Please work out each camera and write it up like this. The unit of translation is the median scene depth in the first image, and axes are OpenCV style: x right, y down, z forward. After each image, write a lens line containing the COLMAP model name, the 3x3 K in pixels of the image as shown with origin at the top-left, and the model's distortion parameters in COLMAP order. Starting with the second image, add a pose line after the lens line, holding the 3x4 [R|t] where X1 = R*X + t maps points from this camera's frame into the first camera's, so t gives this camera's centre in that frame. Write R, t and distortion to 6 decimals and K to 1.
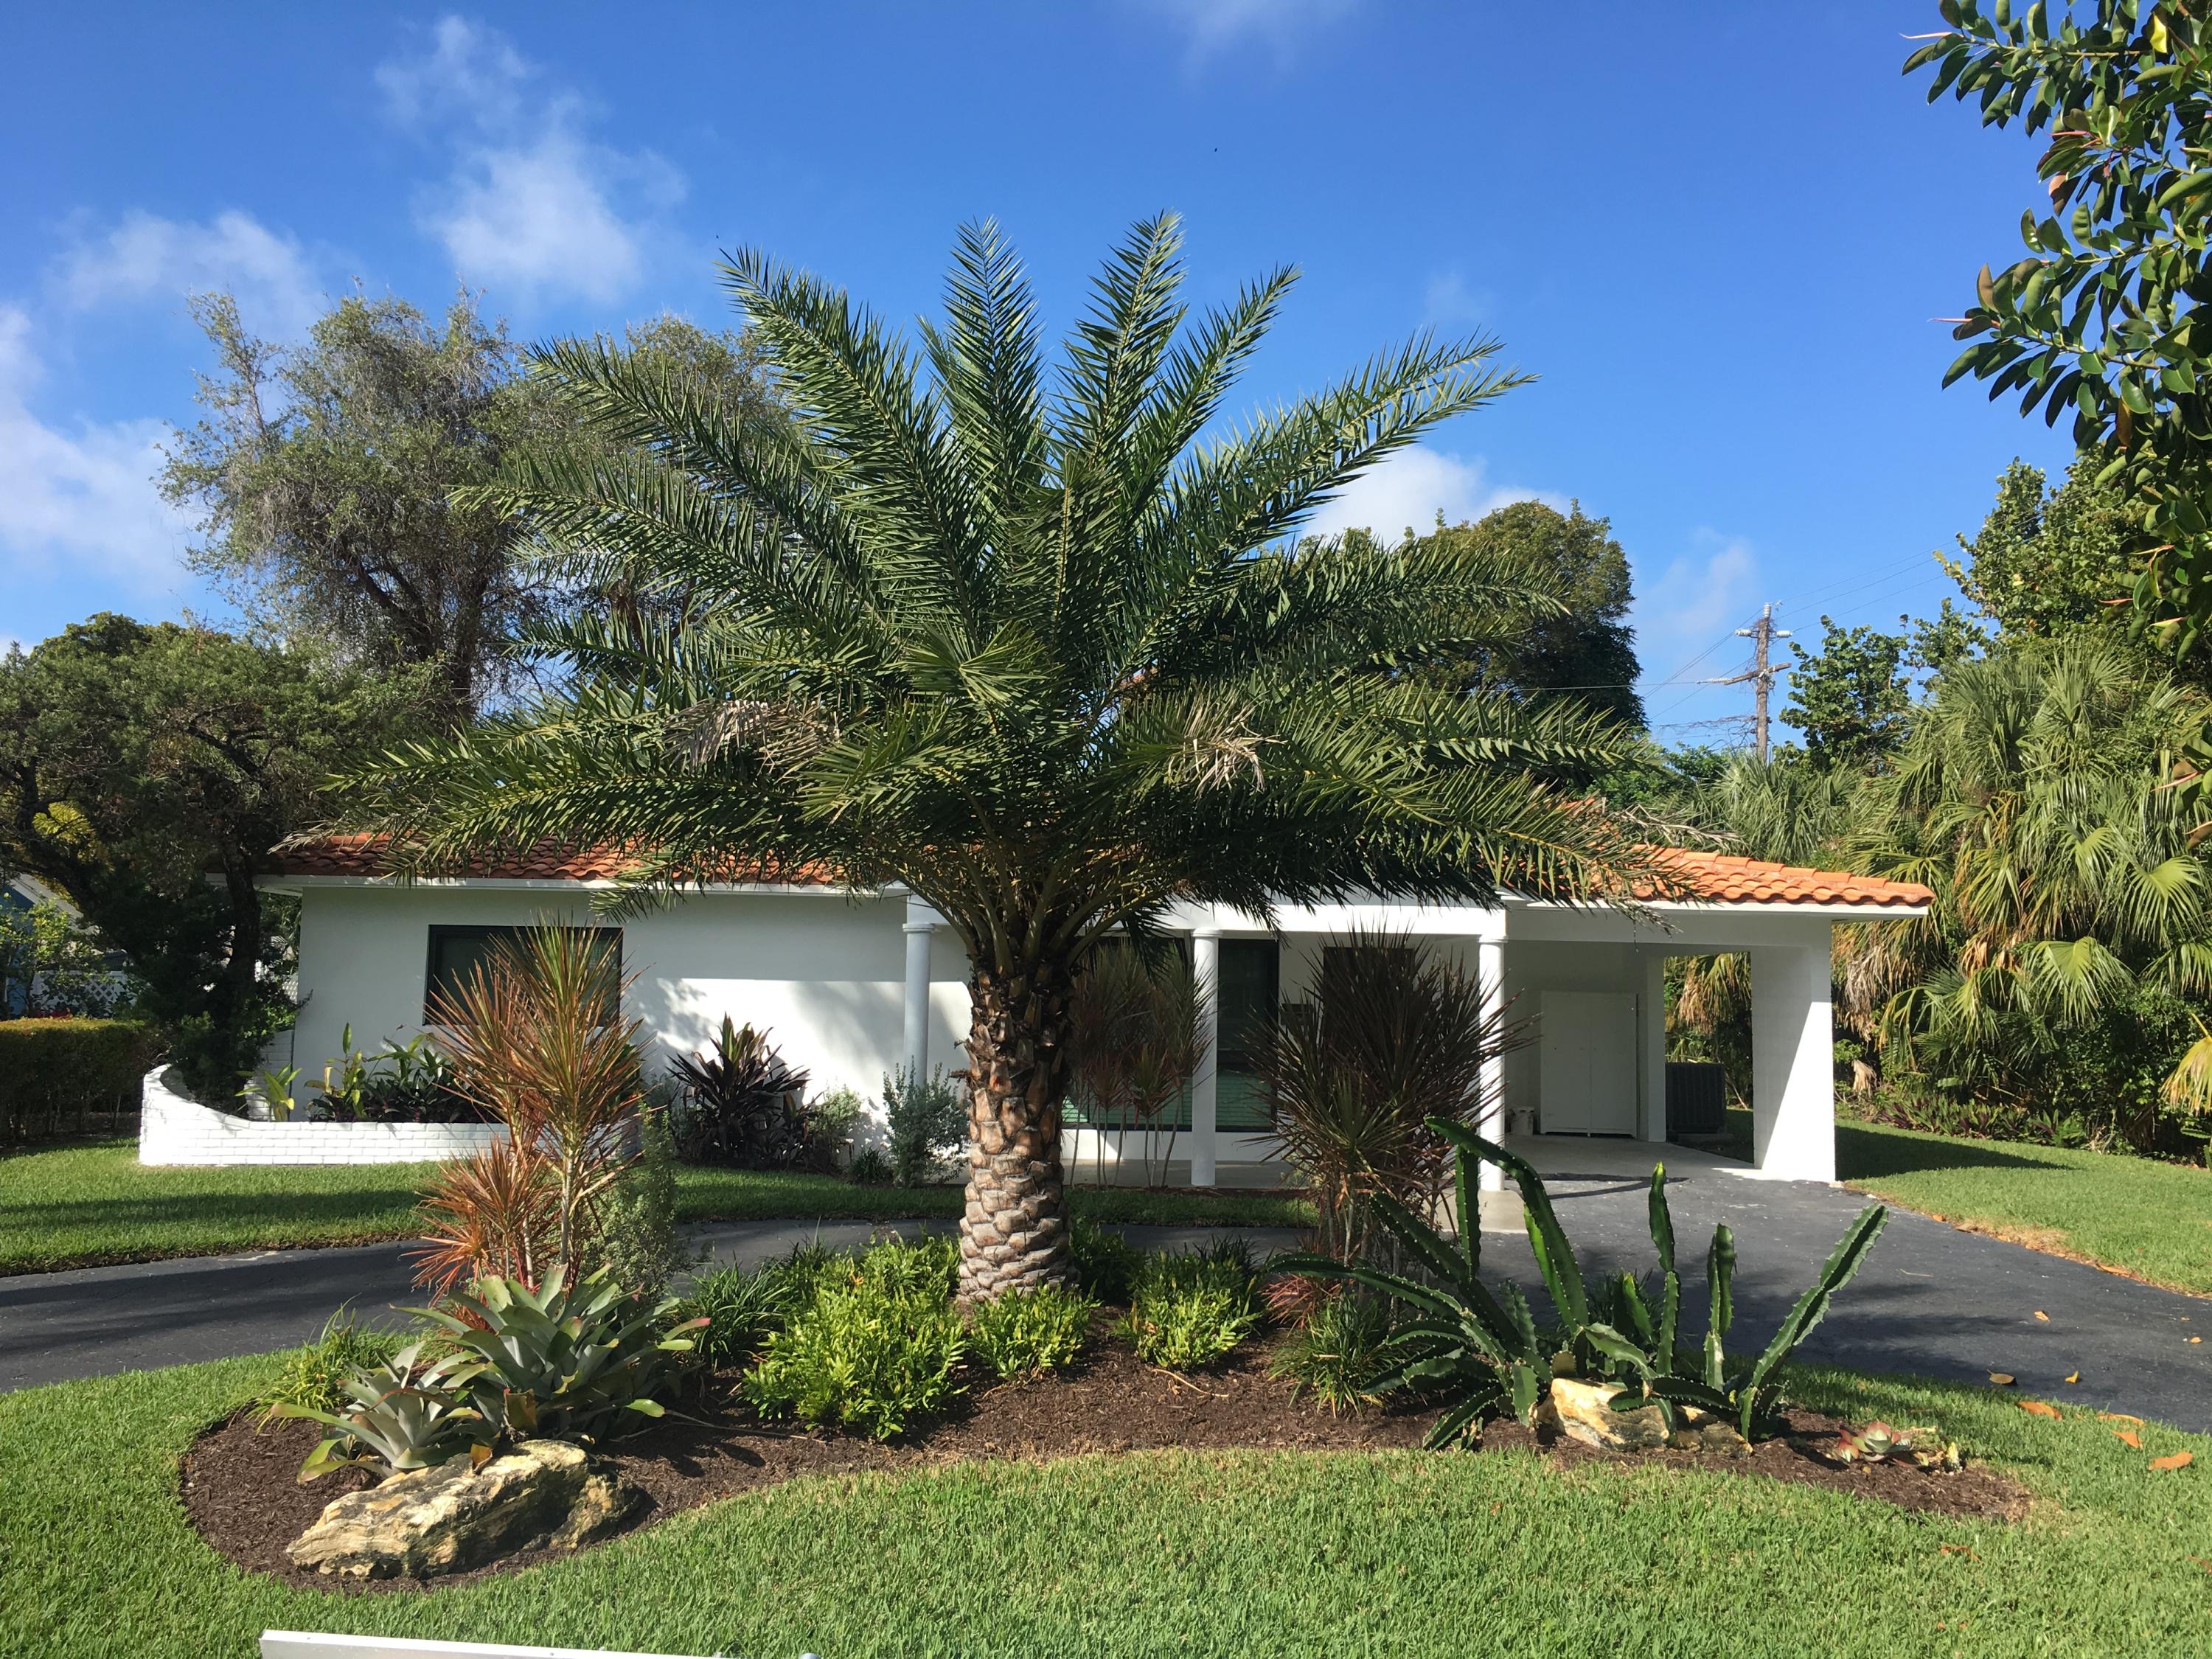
lens RADIAL K [[1908.5, 0, 1106.0], [0, 1908.5, 829.5], [0, 0, 1]] dist [-0.003562, -0.003283]
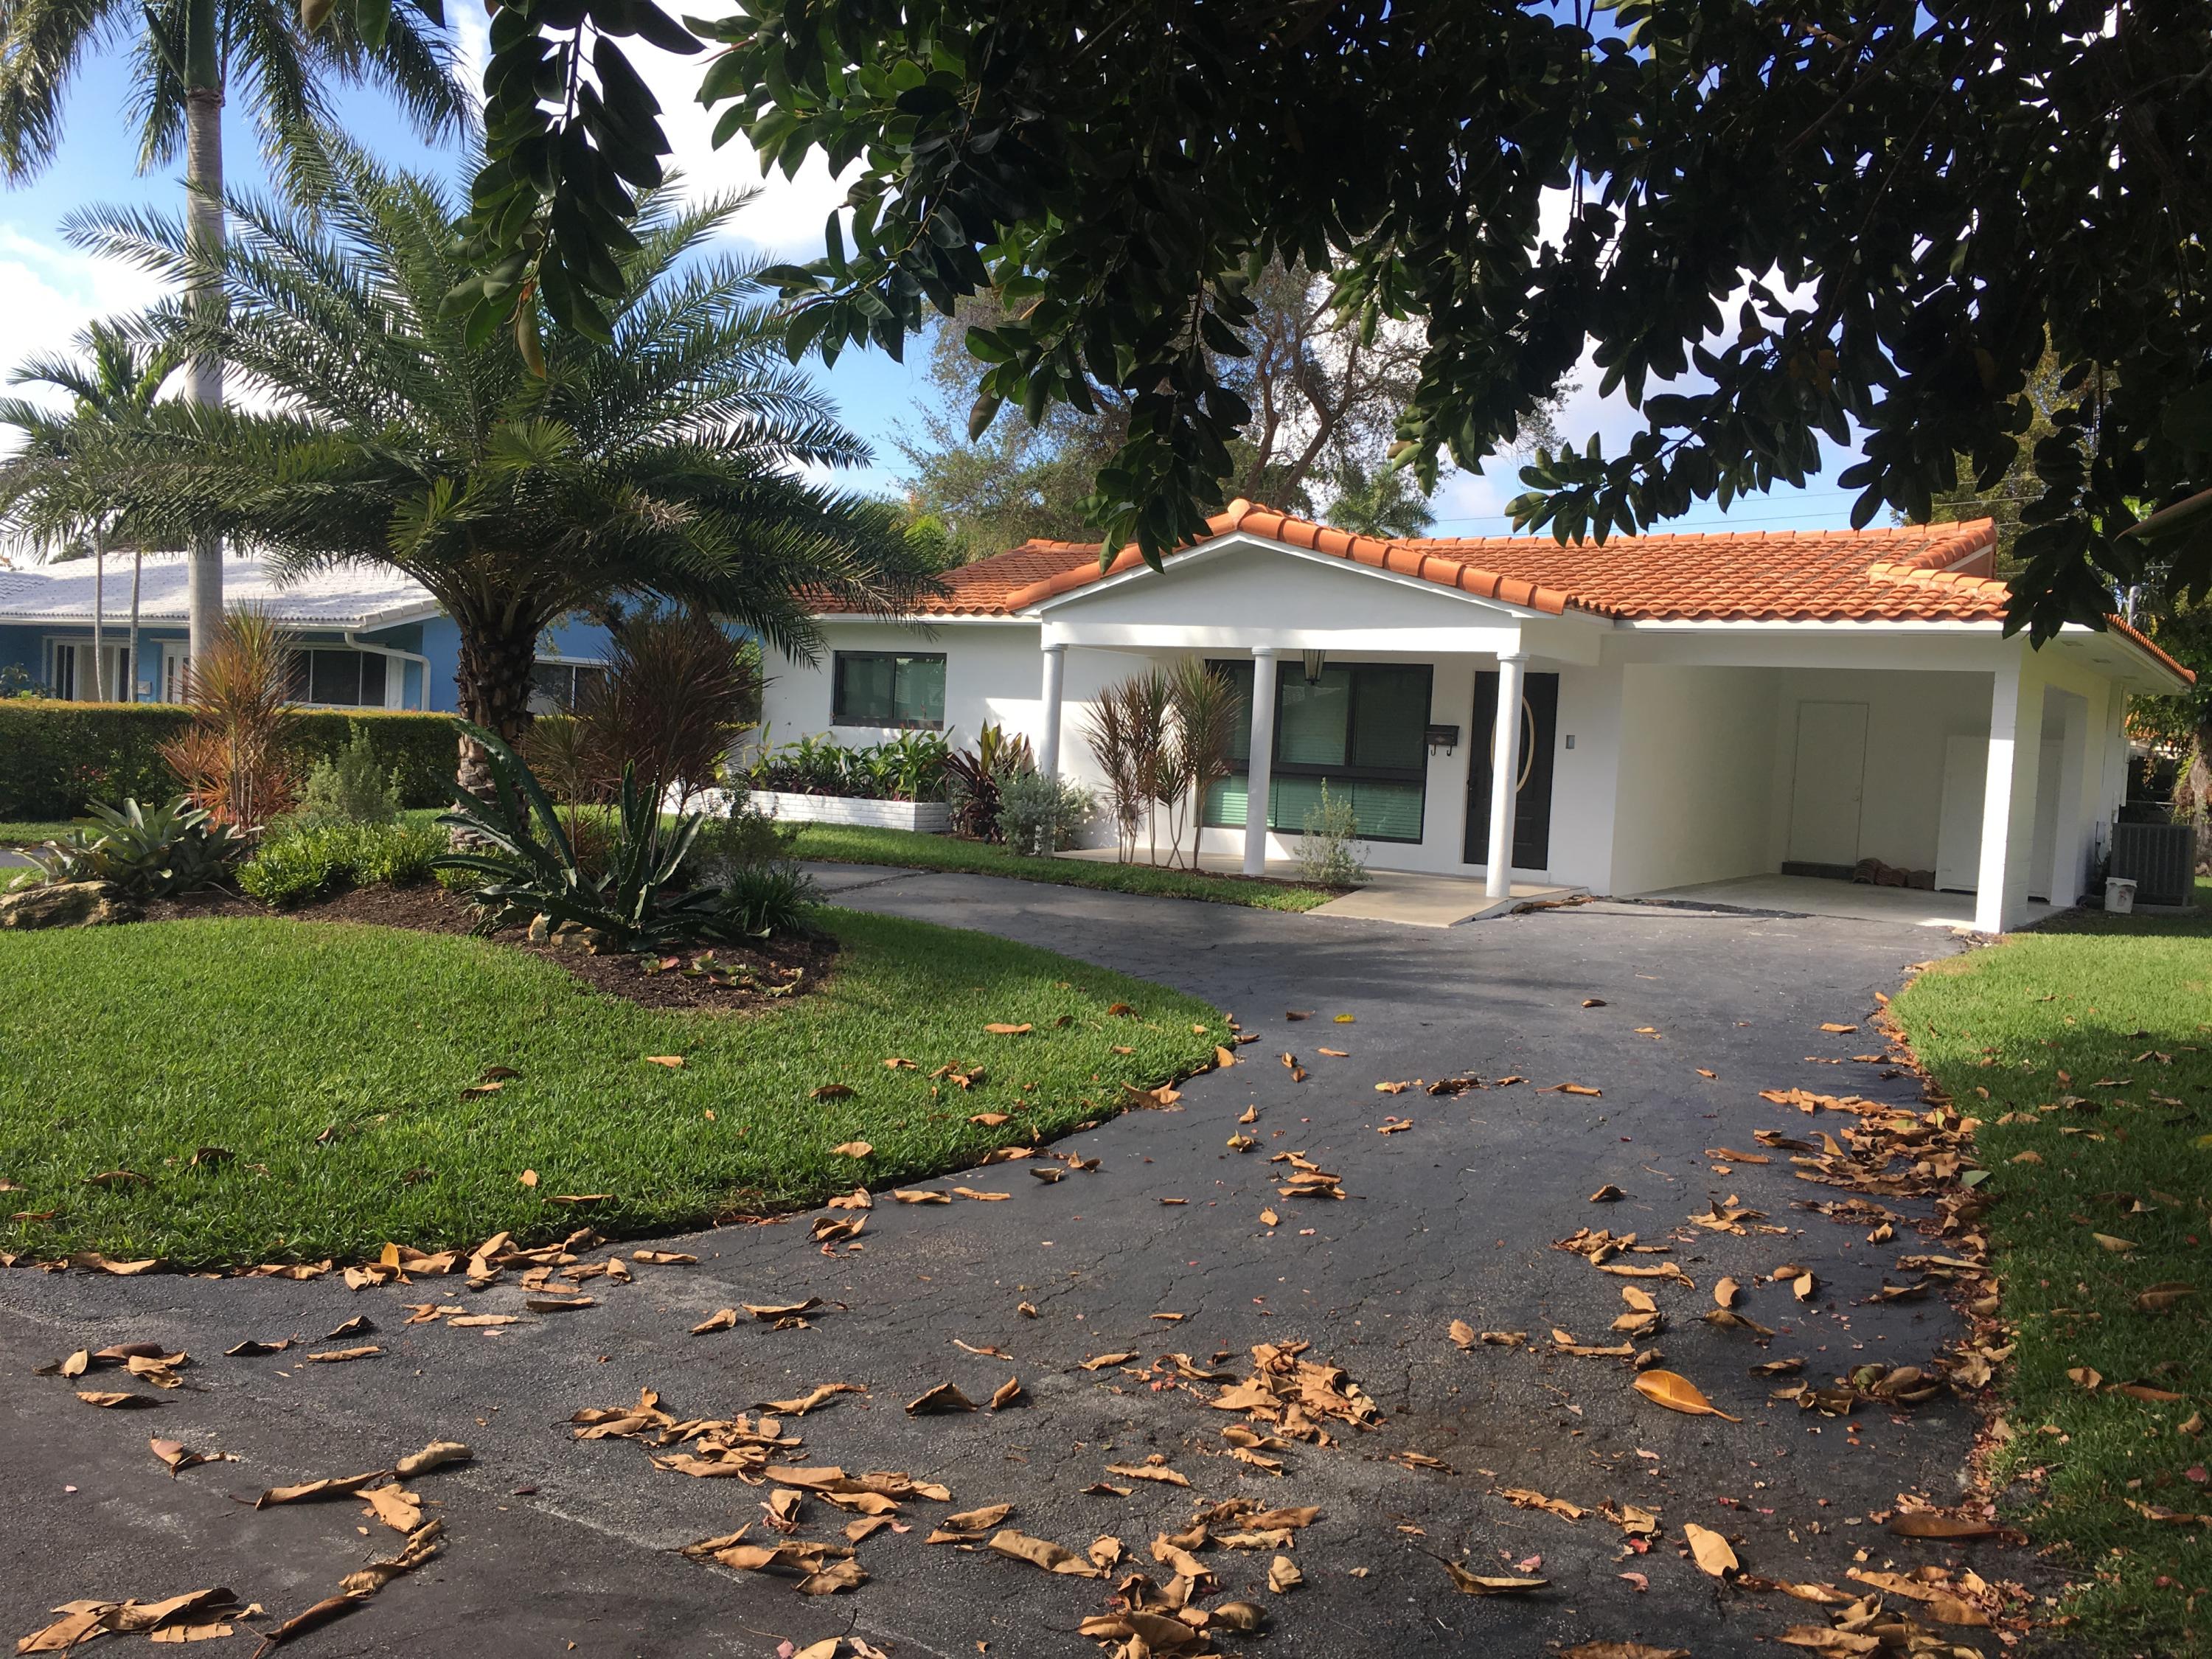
lens RADIAL K [[1908.5, 0, 1106.0], [0, 1908.5, 829.5], [0, 0, 1]] dist [-0.003562, -0.003283]
pose [[0.769798, 0.054824, -0.635929, 0.660838], [0.019307, 0.993849, 0.109052, 0.032790], [0.637996, -0.096226, 0.764004, 0.077516]]
